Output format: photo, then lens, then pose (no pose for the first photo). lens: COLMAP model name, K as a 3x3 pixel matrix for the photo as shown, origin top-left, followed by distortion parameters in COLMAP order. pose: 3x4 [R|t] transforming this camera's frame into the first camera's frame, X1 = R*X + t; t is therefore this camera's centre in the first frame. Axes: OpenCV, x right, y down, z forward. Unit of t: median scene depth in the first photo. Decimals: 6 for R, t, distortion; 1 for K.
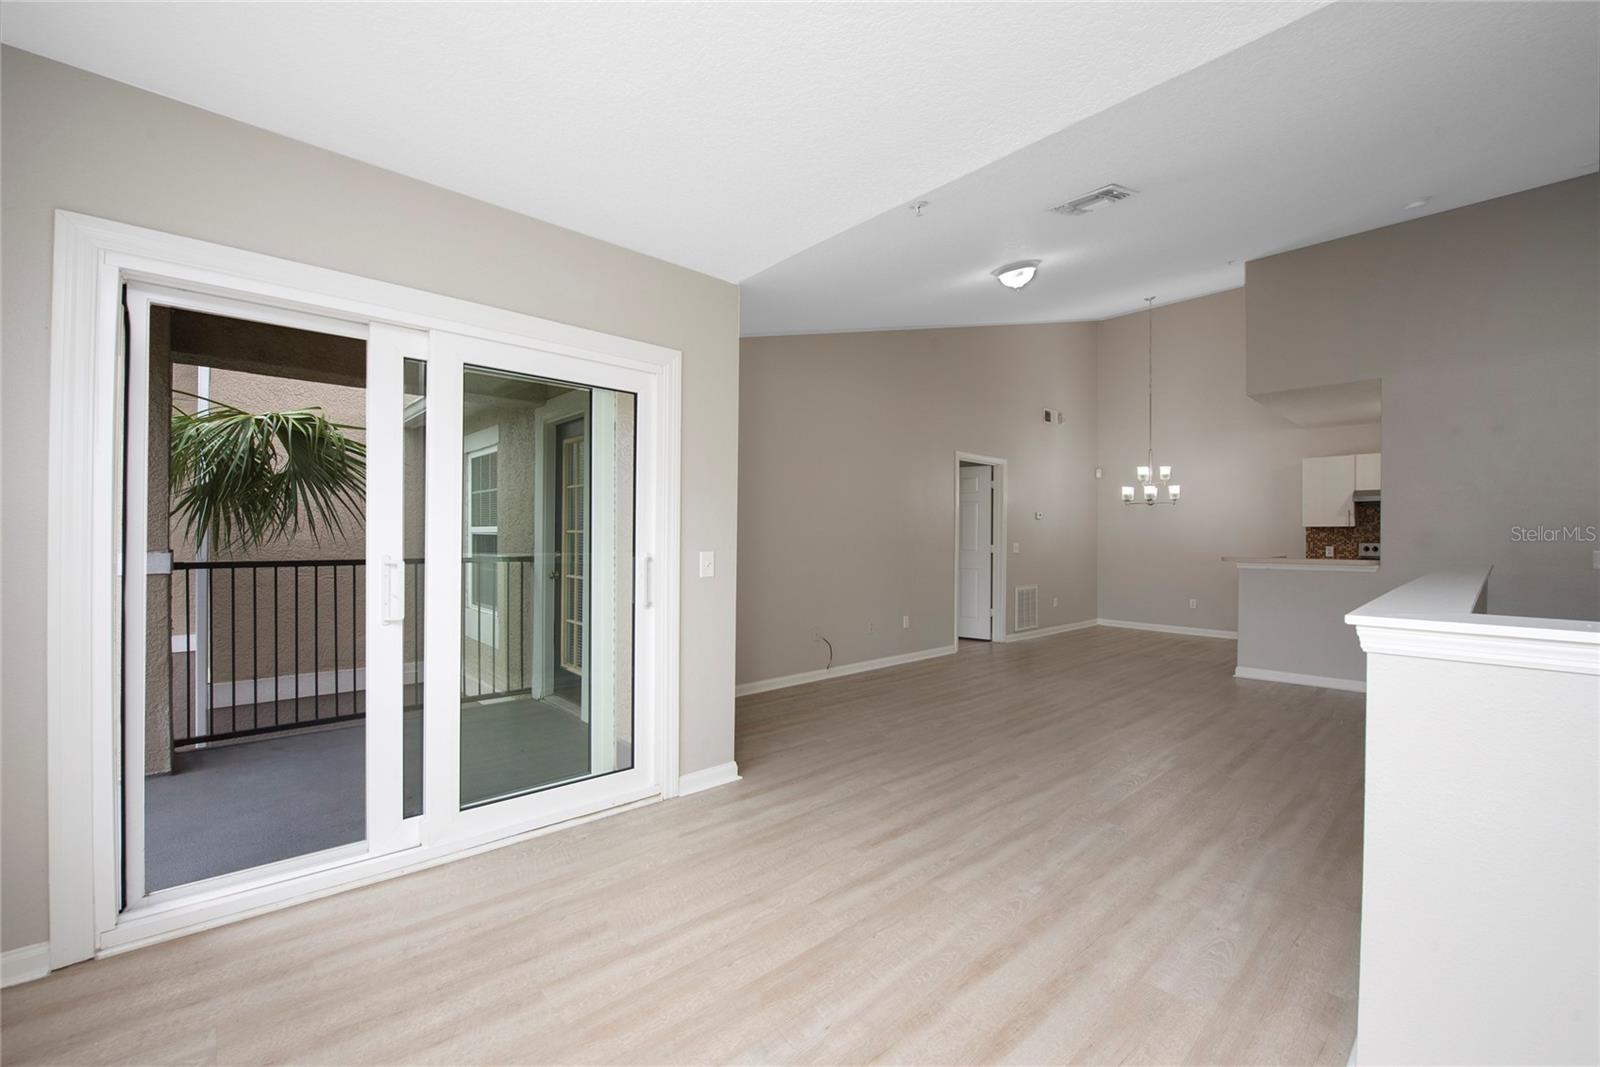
lens RADIAL K [[677.9, 0, 800.0], [0, 677.9, 533.5], [0, 0, 1]] dist [-0.001344, -0.000169]
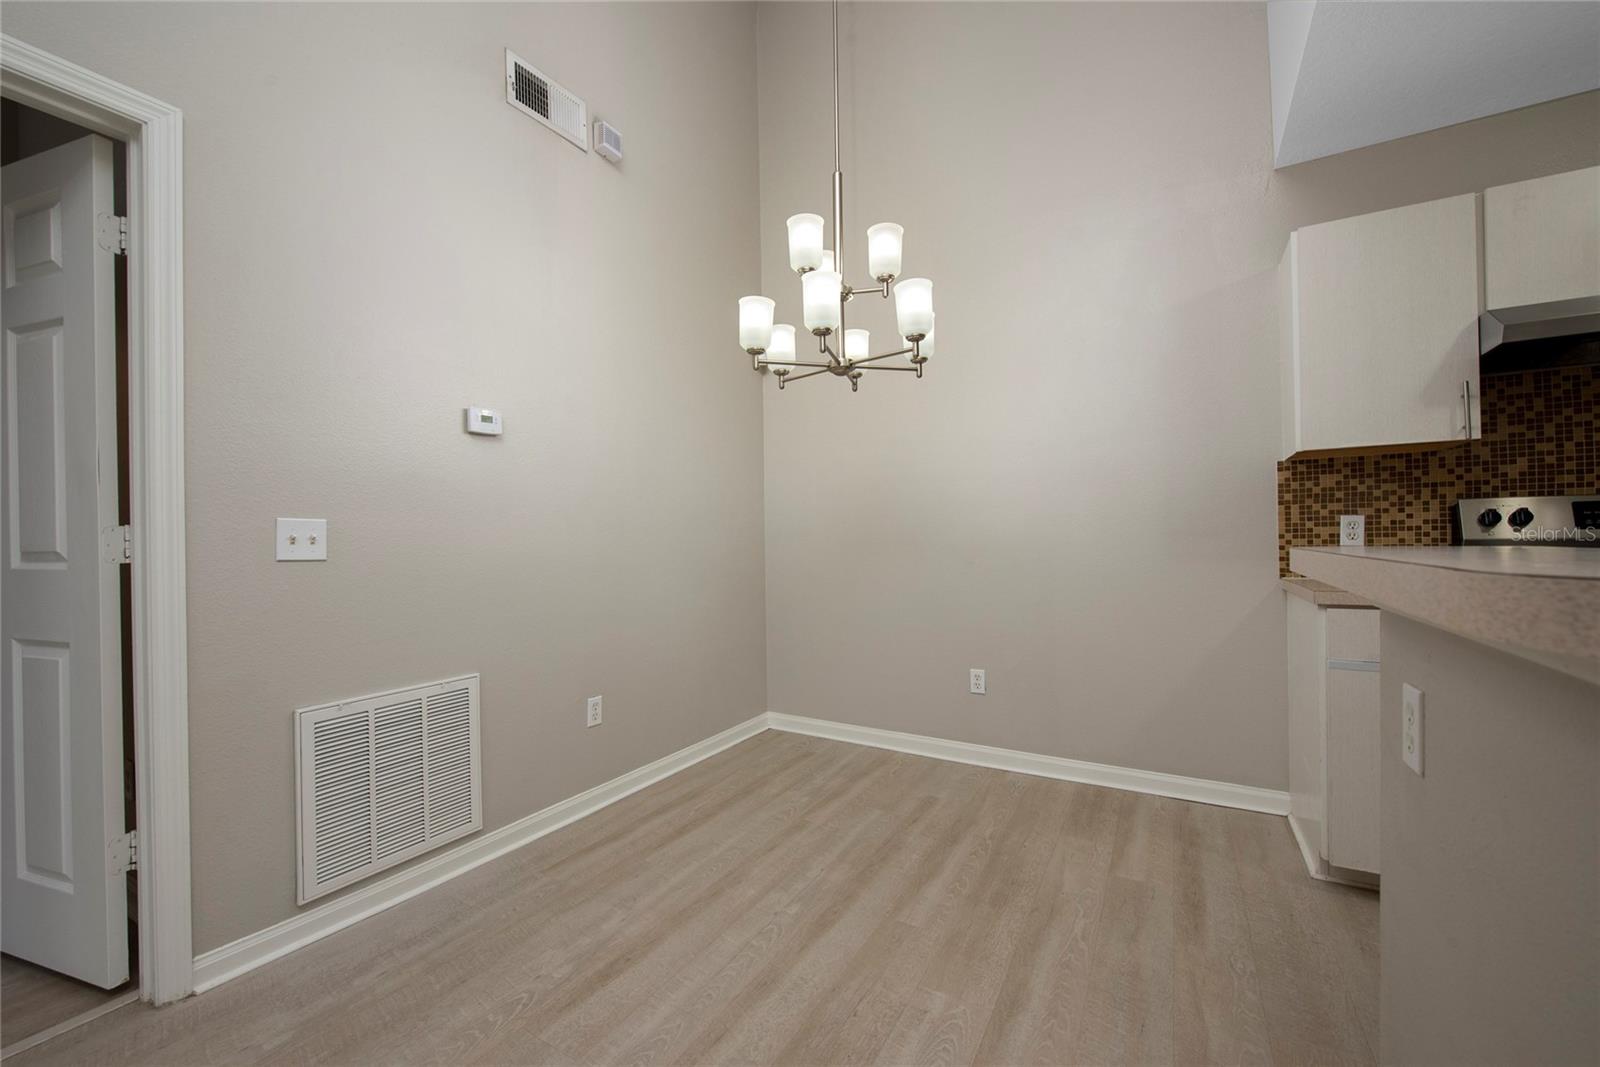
lens RADIAL K [[643.7, 0, 800.0], [0, 643.7, 533.5], [0, 0, 1]] dist [0.017750, 0.000019]
pose [[0.950788, -0.014765, 0.309489, 0.427985], [0.015310, 0.999883, 0.000668, 0.023087], [-0.309463, 0.004103, 0.950903, 0.769974]]
